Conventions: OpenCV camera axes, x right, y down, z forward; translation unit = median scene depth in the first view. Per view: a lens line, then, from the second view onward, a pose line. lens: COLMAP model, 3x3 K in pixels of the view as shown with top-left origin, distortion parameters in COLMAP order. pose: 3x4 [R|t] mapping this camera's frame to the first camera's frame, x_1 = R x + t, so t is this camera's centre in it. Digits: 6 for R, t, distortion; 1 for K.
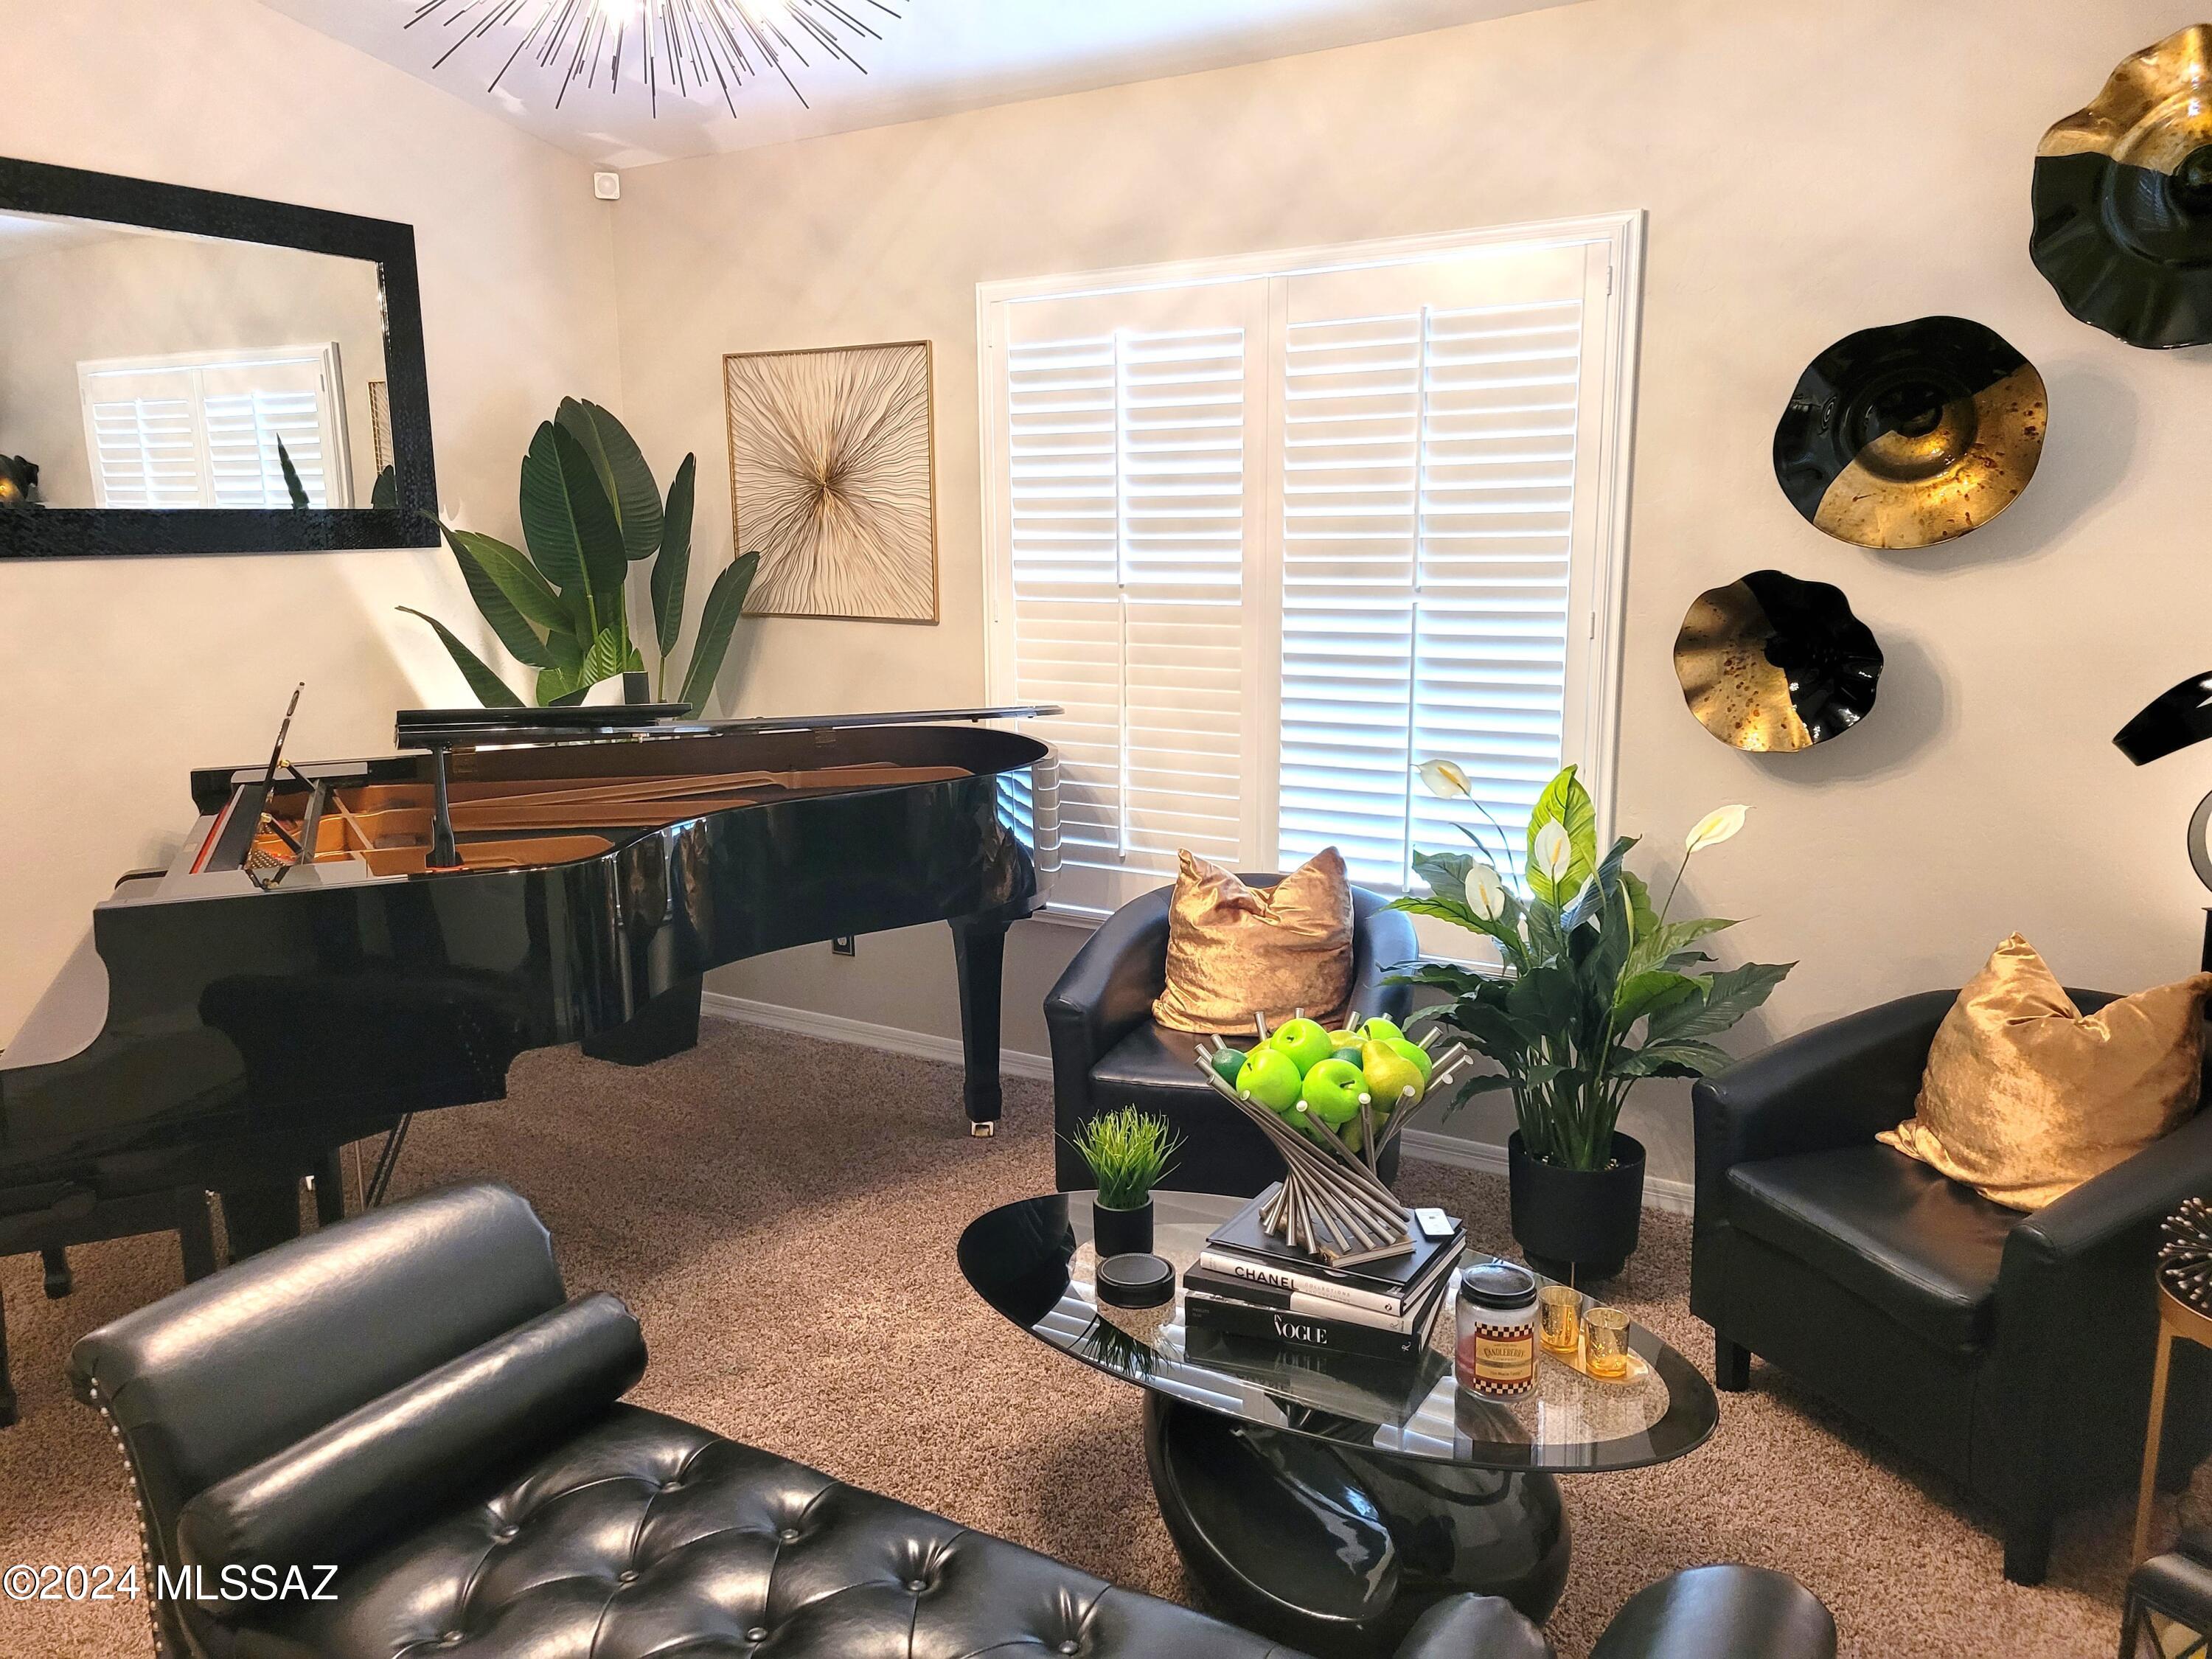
lens RADIAL K [[1652.4, 0, 1106.6], [0, 1652.4, 828.8], [0, 0, 1]] dist [0.059462, -0.042695]
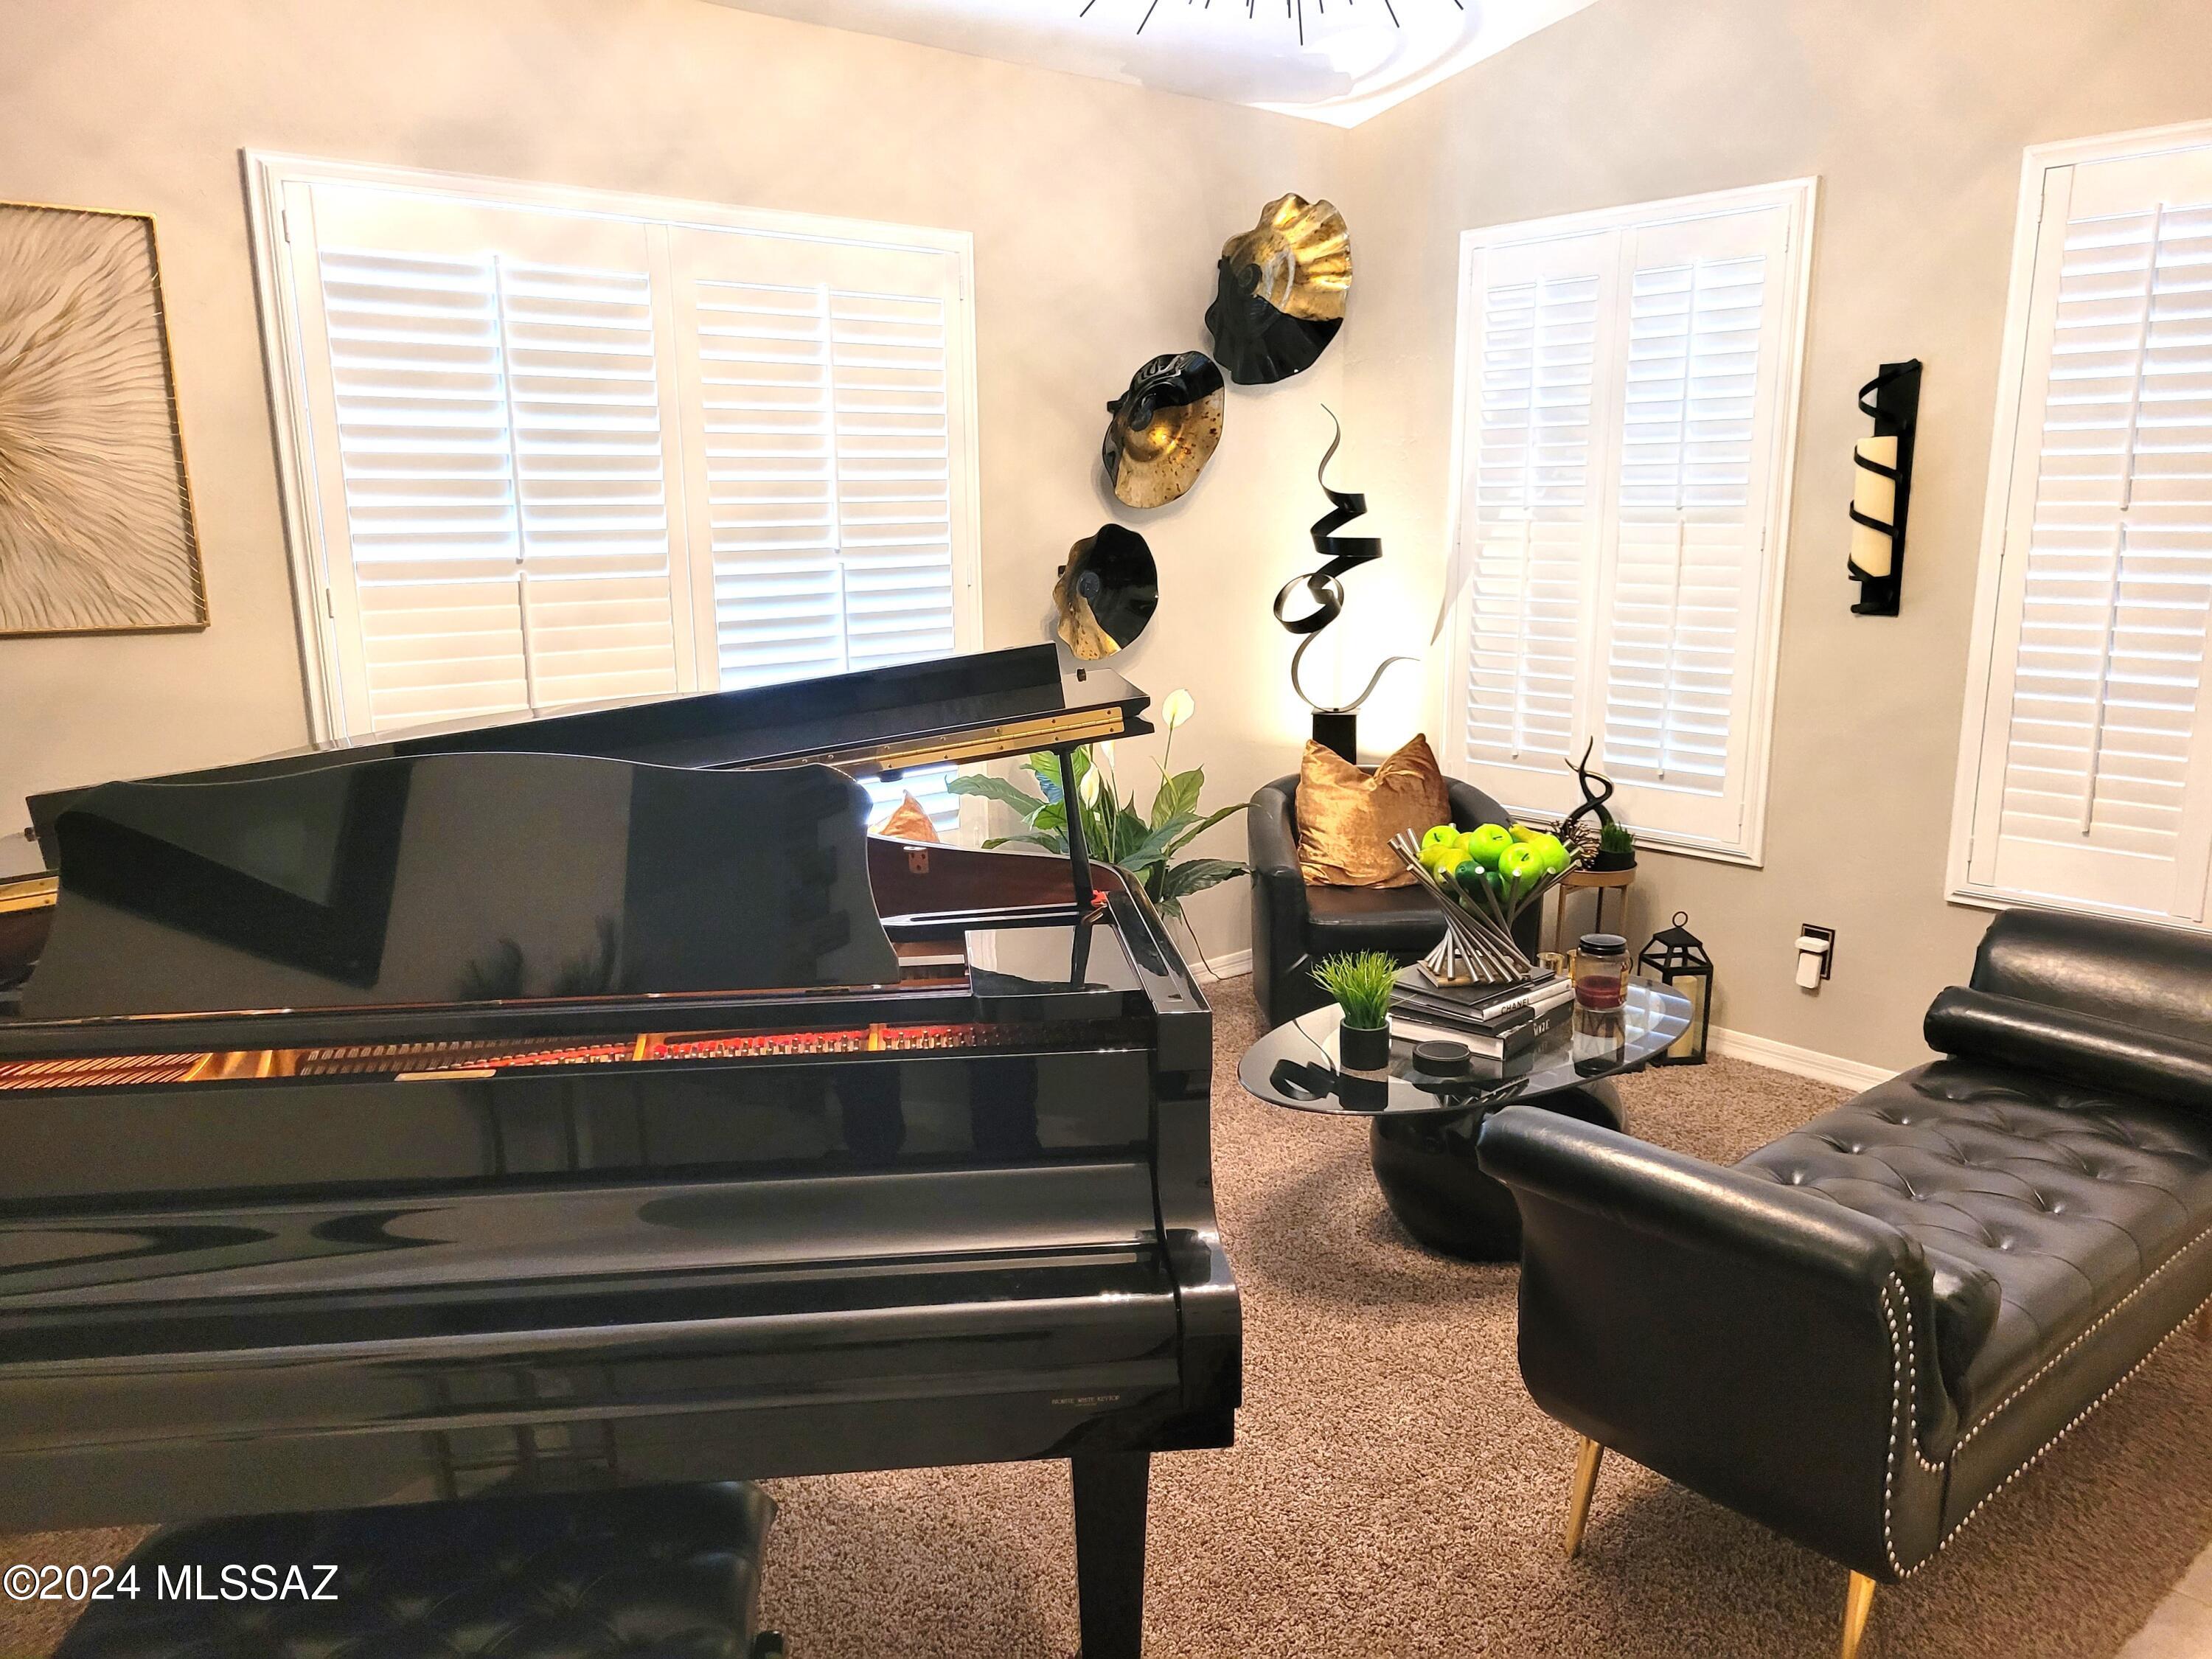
lens RADIAL K [[1652.4, 0, 1111.7], [0, 1652.4, 834.7], [0, 0, 1]] dist [0.059462, -0.042695]
pose [[0.286356, -0.189426, 0.939212, -0.765936], [0.183511, 0.972957, 0.140282, -0.079518], [-0.940385, 0.132185, 0.313373, 0.498290]]
